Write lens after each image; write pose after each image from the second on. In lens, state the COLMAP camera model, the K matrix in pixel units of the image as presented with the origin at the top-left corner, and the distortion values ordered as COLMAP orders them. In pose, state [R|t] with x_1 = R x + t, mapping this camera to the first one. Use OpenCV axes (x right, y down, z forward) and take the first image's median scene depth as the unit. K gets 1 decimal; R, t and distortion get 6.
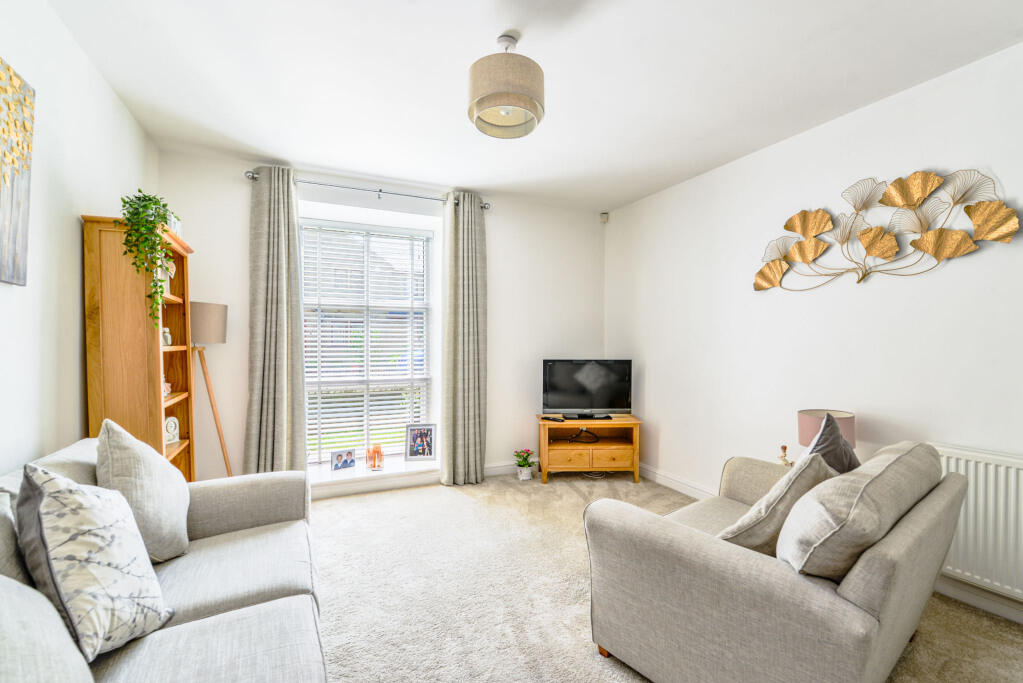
lens RADIAL K [[460.9, 0, 509.1], [0, 460.9, 346.5], [0, 0, 1]] dist [-0.002607, -0.000357]
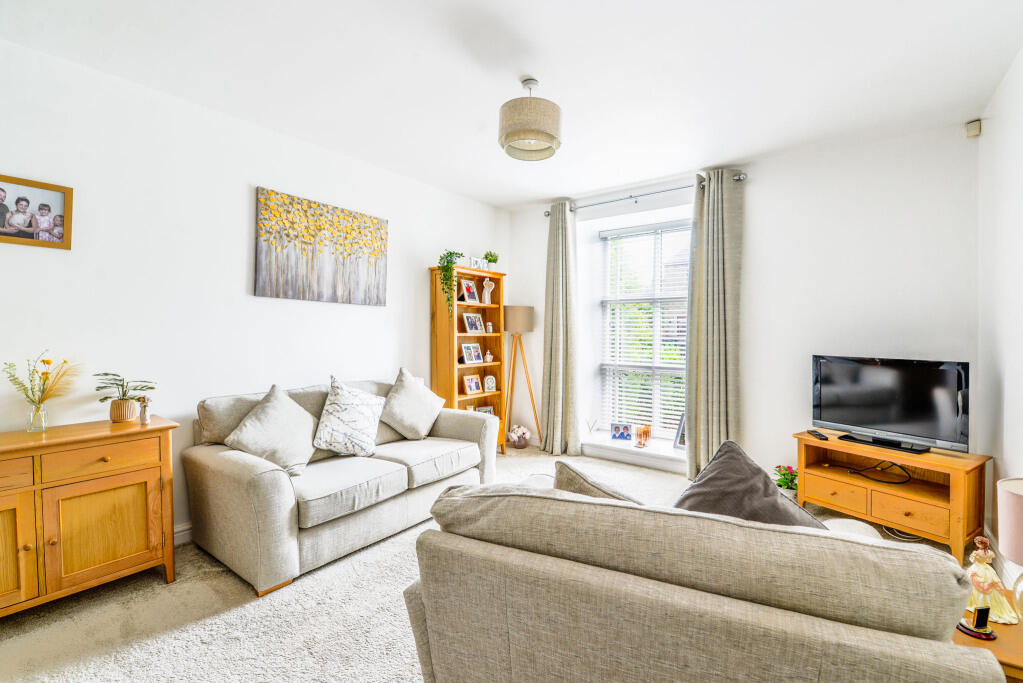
lens RADIAL K [[460.9, 0, 507.7], [0, 460.9, 339.3], [0, 0, 1]] dist [-0.002607, -0.000357]
pose [[0.449173, 0.016582, -0.893291, 0.555019], [-0.014436, 0.999832, 0.011300, 0.000619], [0.893328, 0.007820, 0.449337, 0.213491]]
